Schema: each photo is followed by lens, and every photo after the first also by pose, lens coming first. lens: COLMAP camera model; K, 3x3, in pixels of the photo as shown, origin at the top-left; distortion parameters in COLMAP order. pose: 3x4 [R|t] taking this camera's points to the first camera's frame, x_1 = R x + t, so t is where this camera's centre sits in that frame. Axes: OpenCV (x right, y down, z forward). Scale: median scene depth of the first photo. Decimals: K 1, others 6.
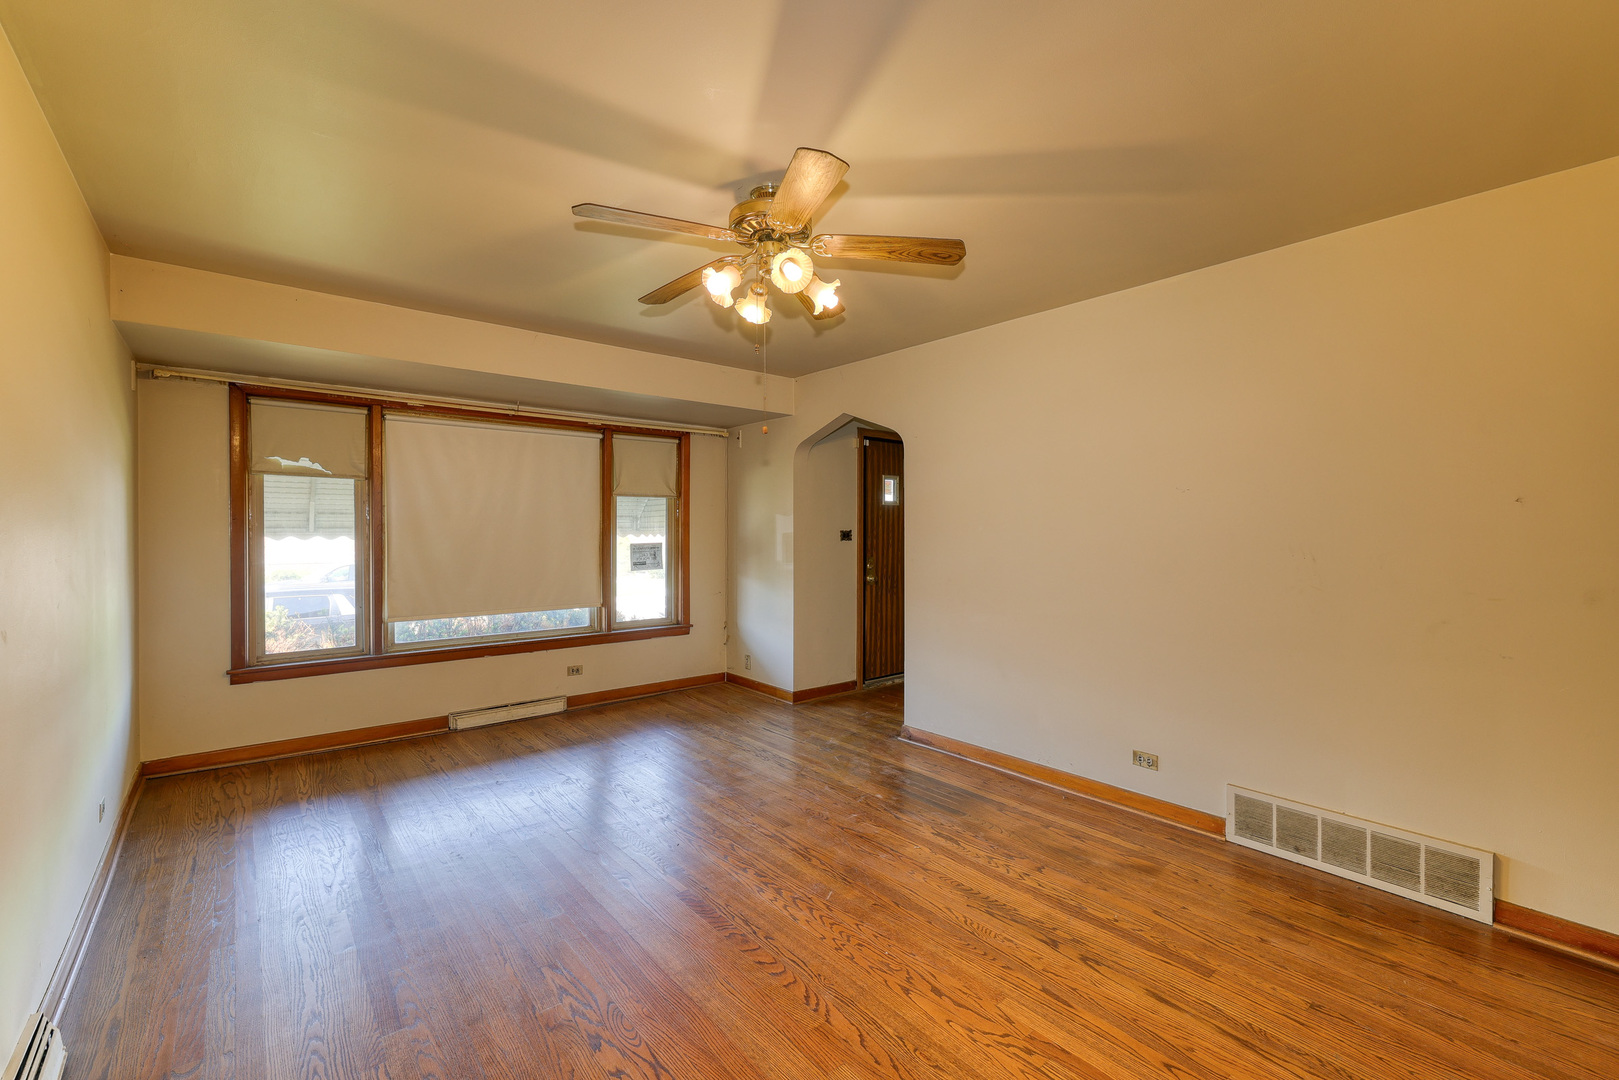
lens RADIAL K [[684.5, 0, 810.1], [0, 684.5, 529.6], [0, 0, 1]] dist [-0.004404, 0.001300]
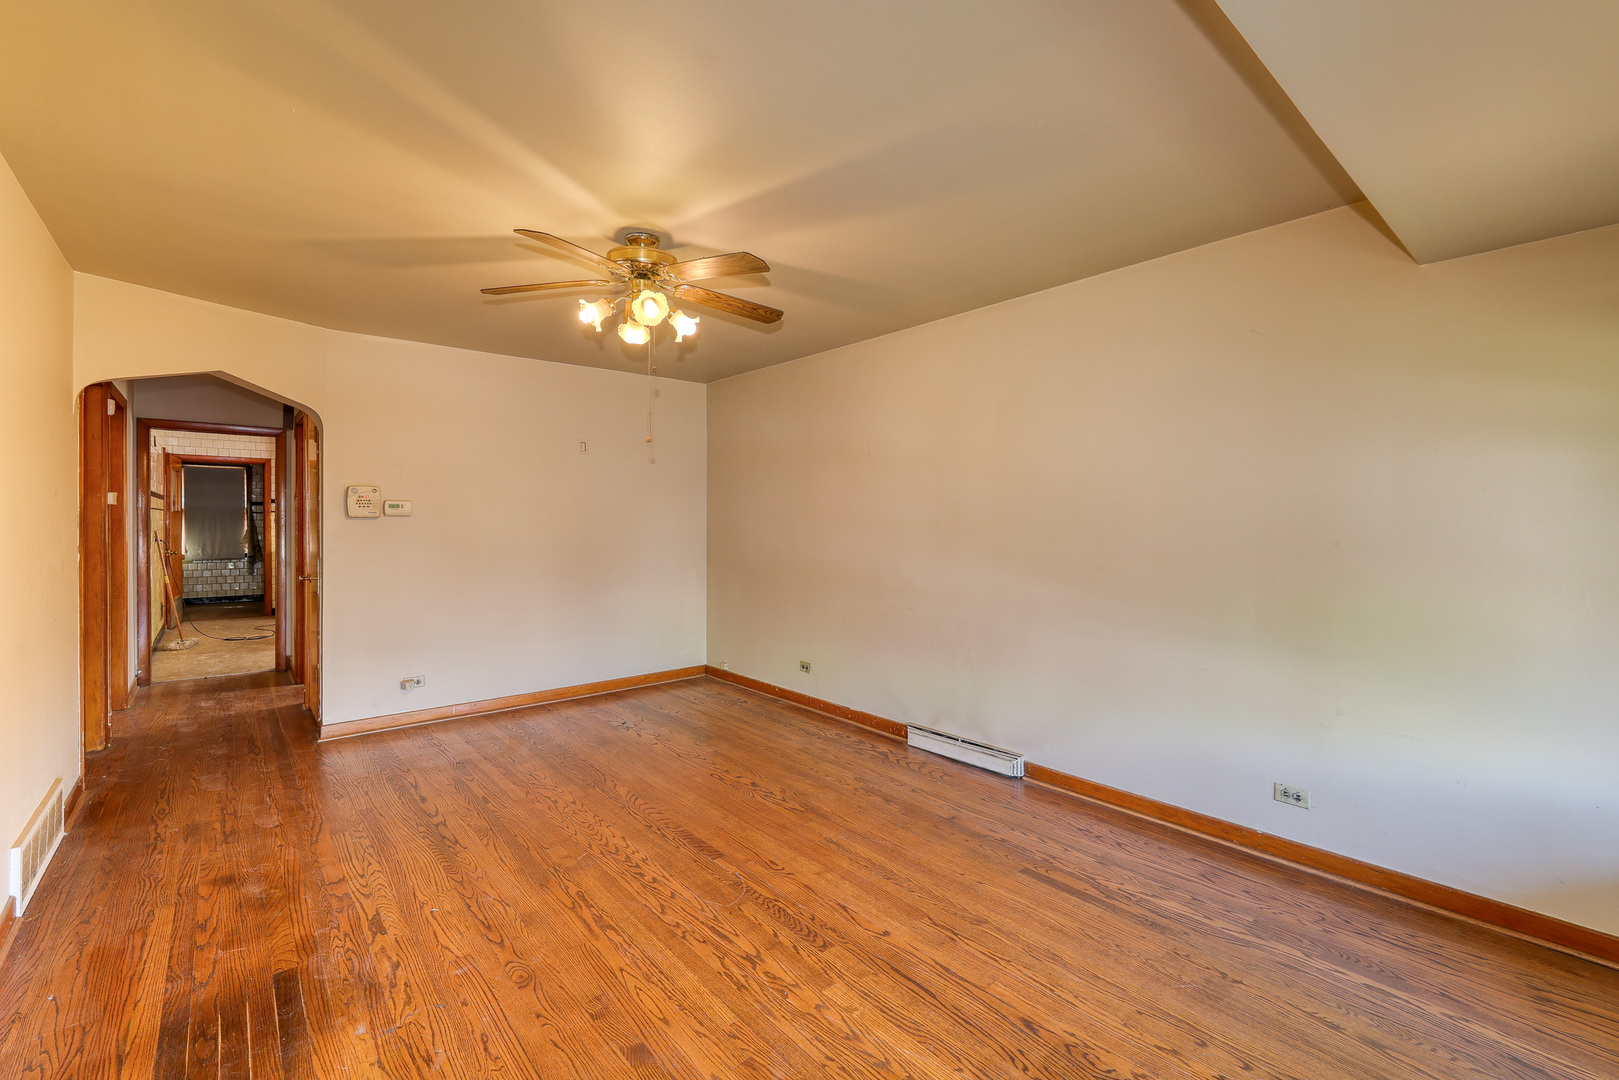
lens RADIAL K [[684.5, 0, 807.9], [0, 684.5, 528.8], [0, 0, 1]] dist [-0.004404, 0.001300]
pose [[-0.999981, -0.002467, -0.005682, -0.310620], [-0.002529, 0.999938, 0.010808, 0.004343], [0.005655, 0.010823, -0.999925, 2.005437]]
